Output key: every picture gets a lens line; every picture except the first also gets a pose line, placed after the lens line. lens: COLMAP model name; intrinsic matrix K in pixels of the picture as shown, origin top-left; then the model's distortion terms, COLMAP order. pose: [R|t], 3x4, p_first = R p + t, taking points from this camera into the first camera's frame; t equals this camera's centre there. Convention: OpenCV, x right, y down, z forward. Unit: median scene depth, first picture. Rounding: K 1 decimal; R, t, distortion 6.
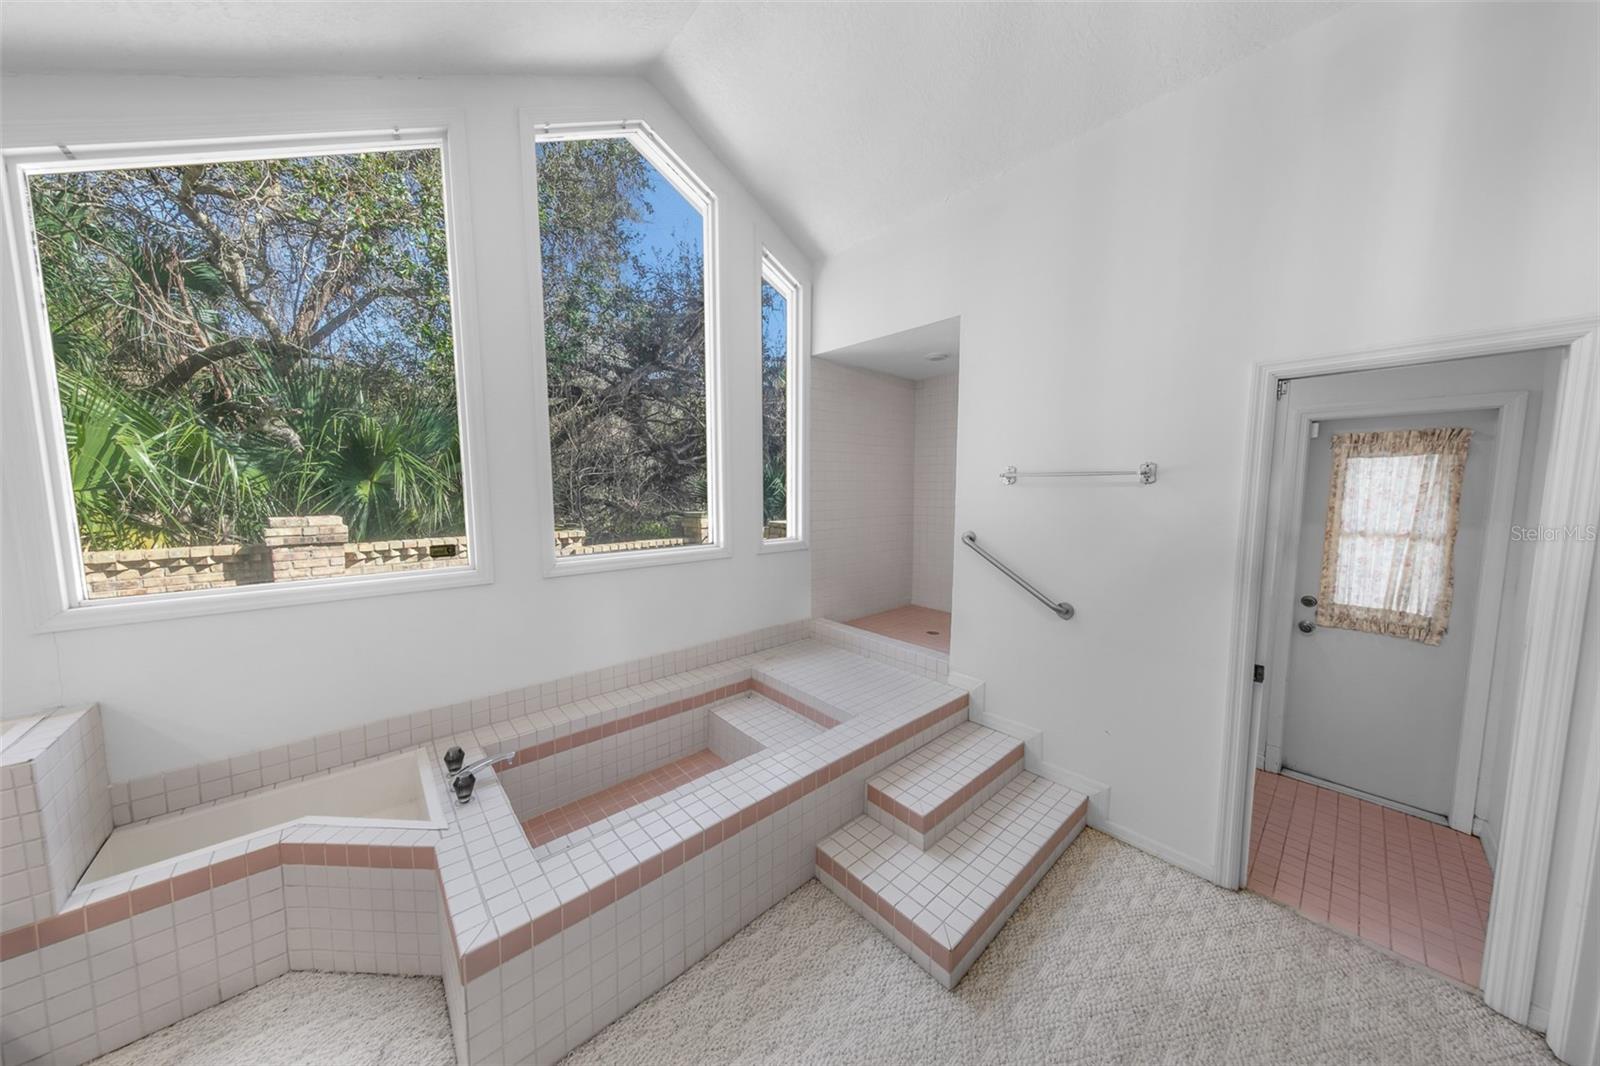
lens RADIAL K [[499.9, 0, 801.1], [0, 499.9, 532.1], [0, 0, 1]] dist [0.002434, -0.000150]
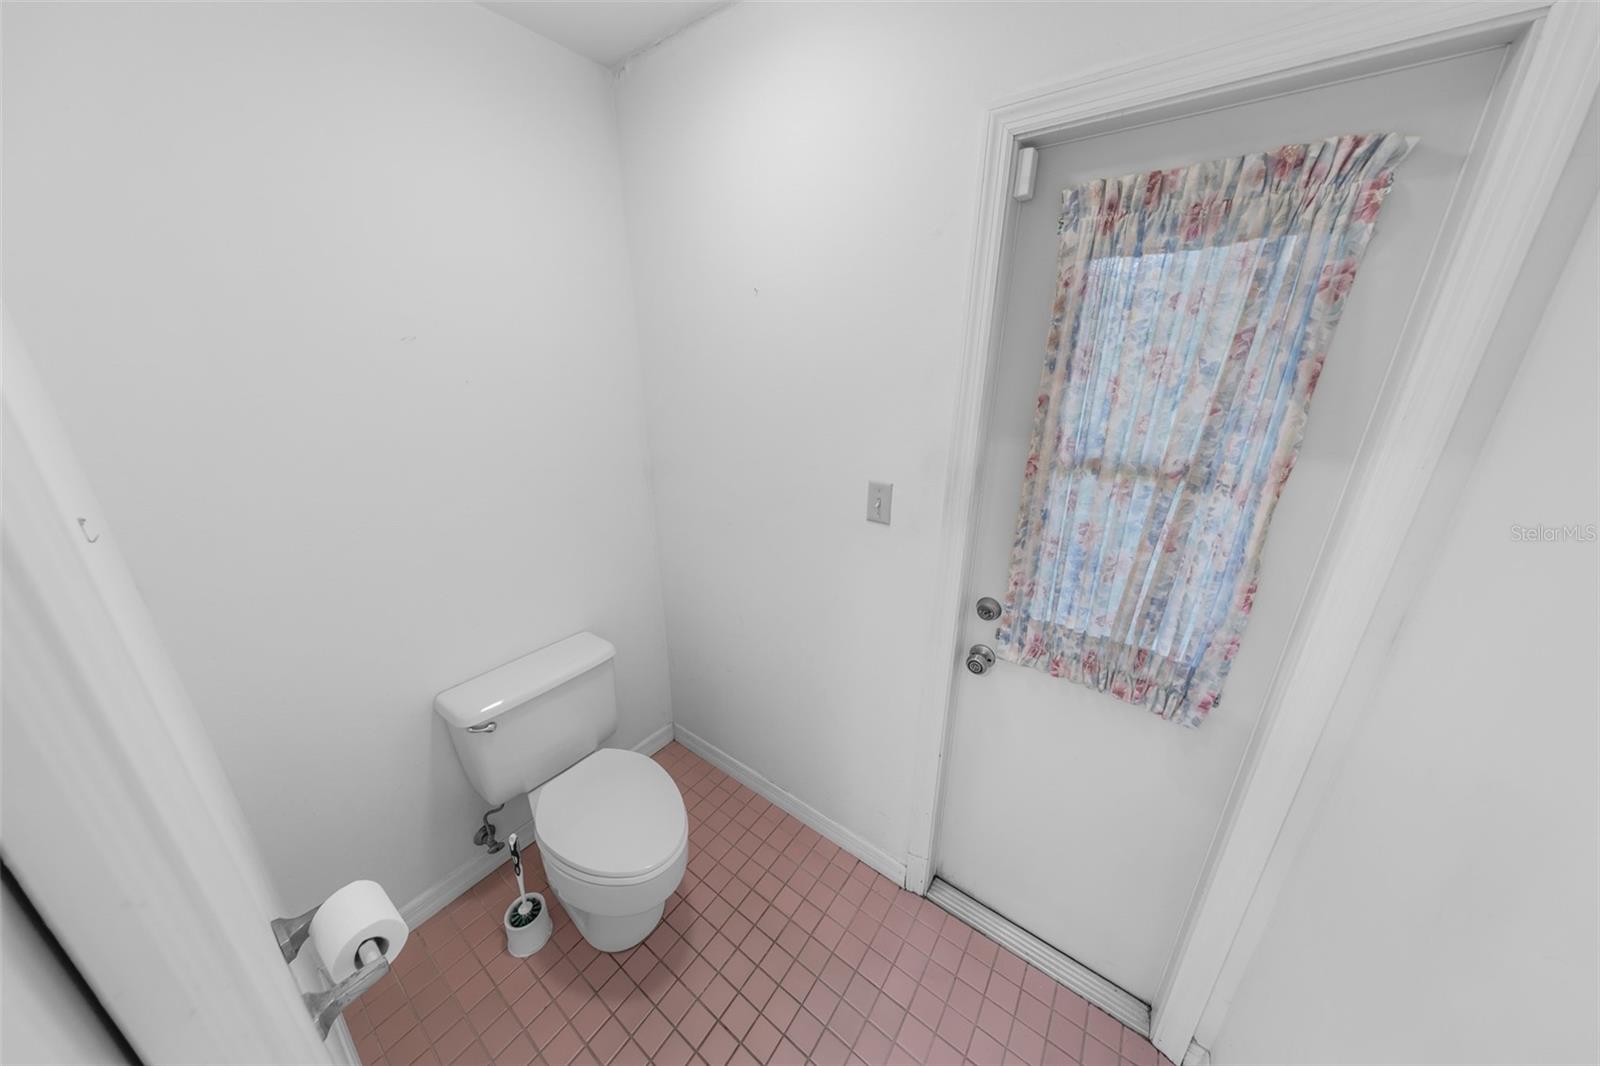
lens RADIAL K [[499.9, 0, 798.3], [0, 499.9, 537.3], [0, 0, 1]] dist [0.002434, -0.000150]
pose [[0.978651, -0.061260, 0.196189, 0.815711], [0.012322, 0.970318, 0.241519, -0.042324], [-0.205161, -0.233945, 0.950357, 0.662589]]
